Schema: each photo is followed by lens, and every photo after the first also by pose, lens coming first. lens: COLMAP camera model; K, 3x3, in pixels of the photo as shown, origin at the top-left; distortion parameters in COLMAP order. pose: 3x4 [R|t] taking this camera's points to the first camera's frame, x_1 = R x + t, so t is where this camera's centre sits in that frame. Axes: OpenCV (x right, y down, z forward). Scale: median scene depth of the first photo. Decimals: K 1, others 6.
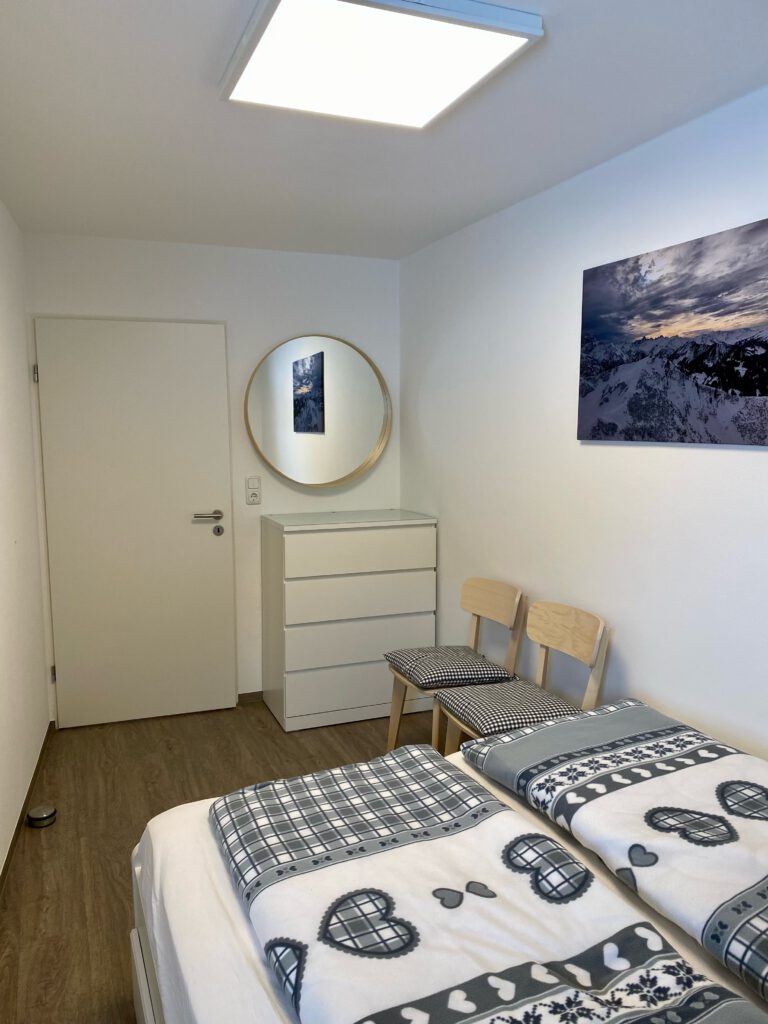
lens RADIAL K [[757.3, 0, 385.0], [0, 757.3, 513.2], [0, 0, 1]] dist [-0.007763, 0.009451]
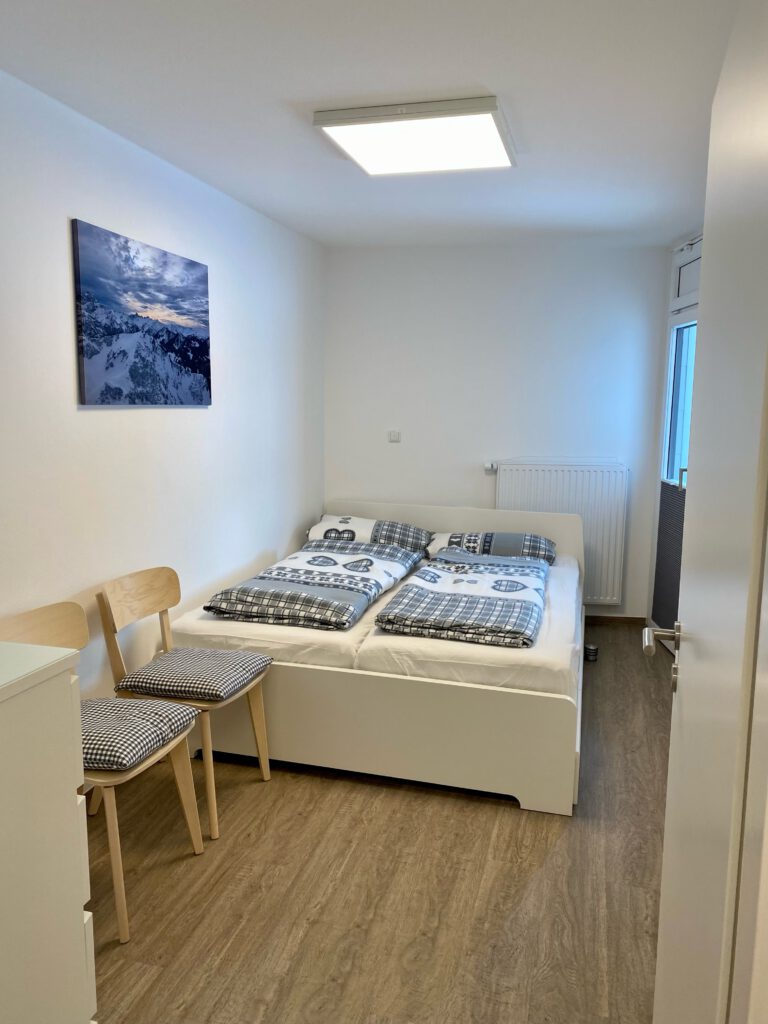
lens RADIAL K [[757.3, 0, 386.4], [0, 757.3, 513.5], [0, 0, 1]] dist [-0.007763, 0.009451]
pose [[-0.771439, -0.089326, 0.630002, -0.713401], [0.076506, 0.969893, 0.231201, -0.177214], [-0.631687, 0.226556, -0.741380, 1.708694]]
